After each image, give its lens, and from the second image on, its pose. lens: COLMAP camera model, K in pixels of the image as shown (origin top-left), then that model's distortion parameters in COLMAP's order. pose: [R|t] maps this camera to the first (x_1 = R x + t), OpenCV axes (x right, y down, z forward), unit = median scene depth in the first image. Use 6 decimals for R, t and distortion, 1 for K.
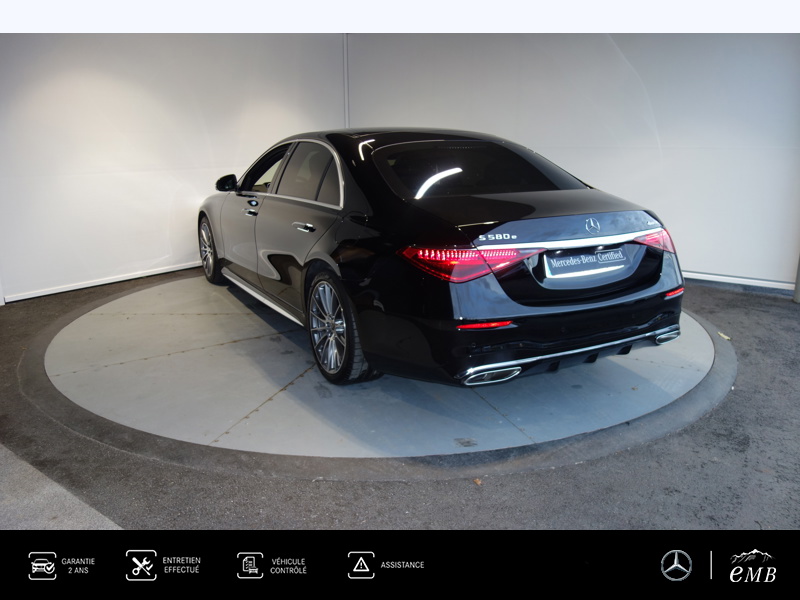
lens RADIAL K [[632.9, 0, 400.0], [0, 632.9, 301.8], [0, 0, 1]] dist [0.003440, -0.017008]
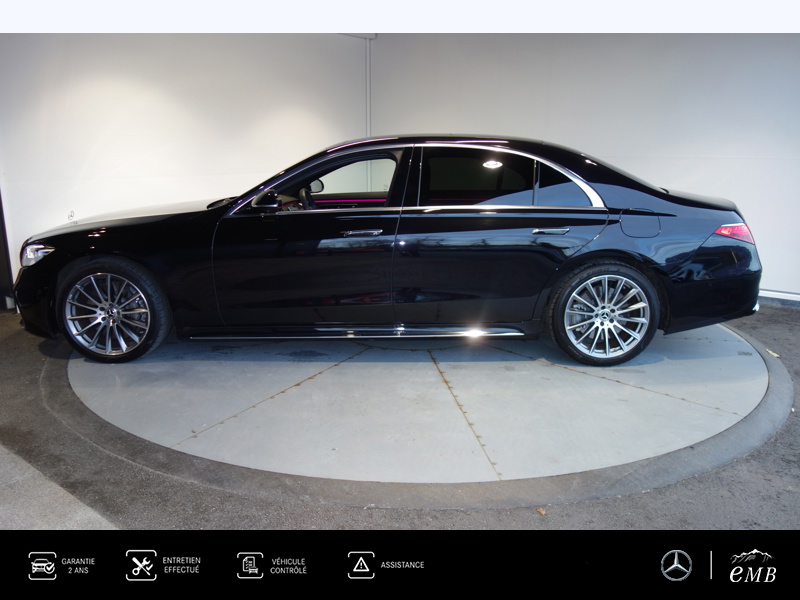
lens RADIAL K [[632.9, 0, 401.8], [0, 632.9, 297.0], [0, 0, 1]] dist [0.003440, -0.017008]
pose [[0.999938, 0.010817, -0.002564, -0.077719], [-0.010867, 0.999734, -0.020366, -0.009077], [0.002343, 0.020392, 0.999789, 0.057761]]
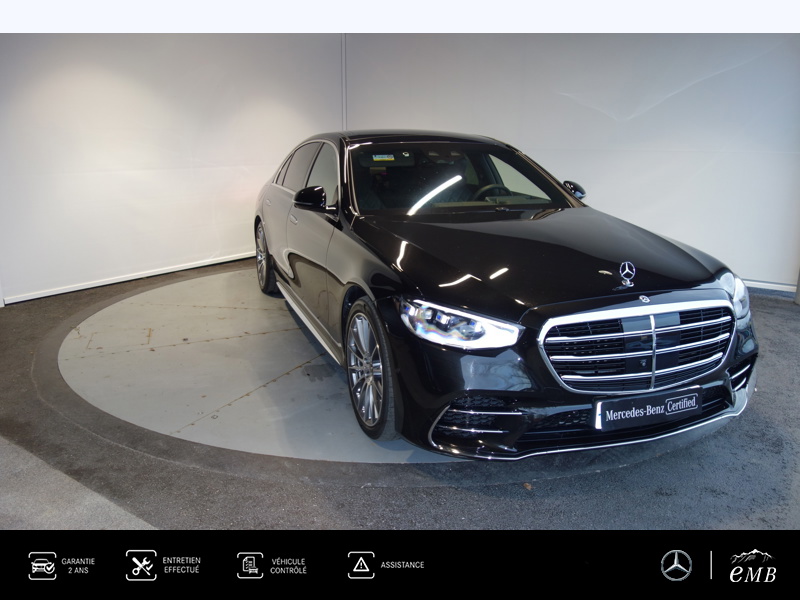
lens RADIAL K [[632.9, 0, 399.9], [0, 632.9, 298.5], [0, 0, 1]] dist [0.003440, -0.017008]
pose [[0.999118, 0.000688, 0.041987, -0.111534], [-0.000488, 0.999988, -0.004780, -0.006008], [-0.041990, 0.004755, 0.999107, 0.011042]]
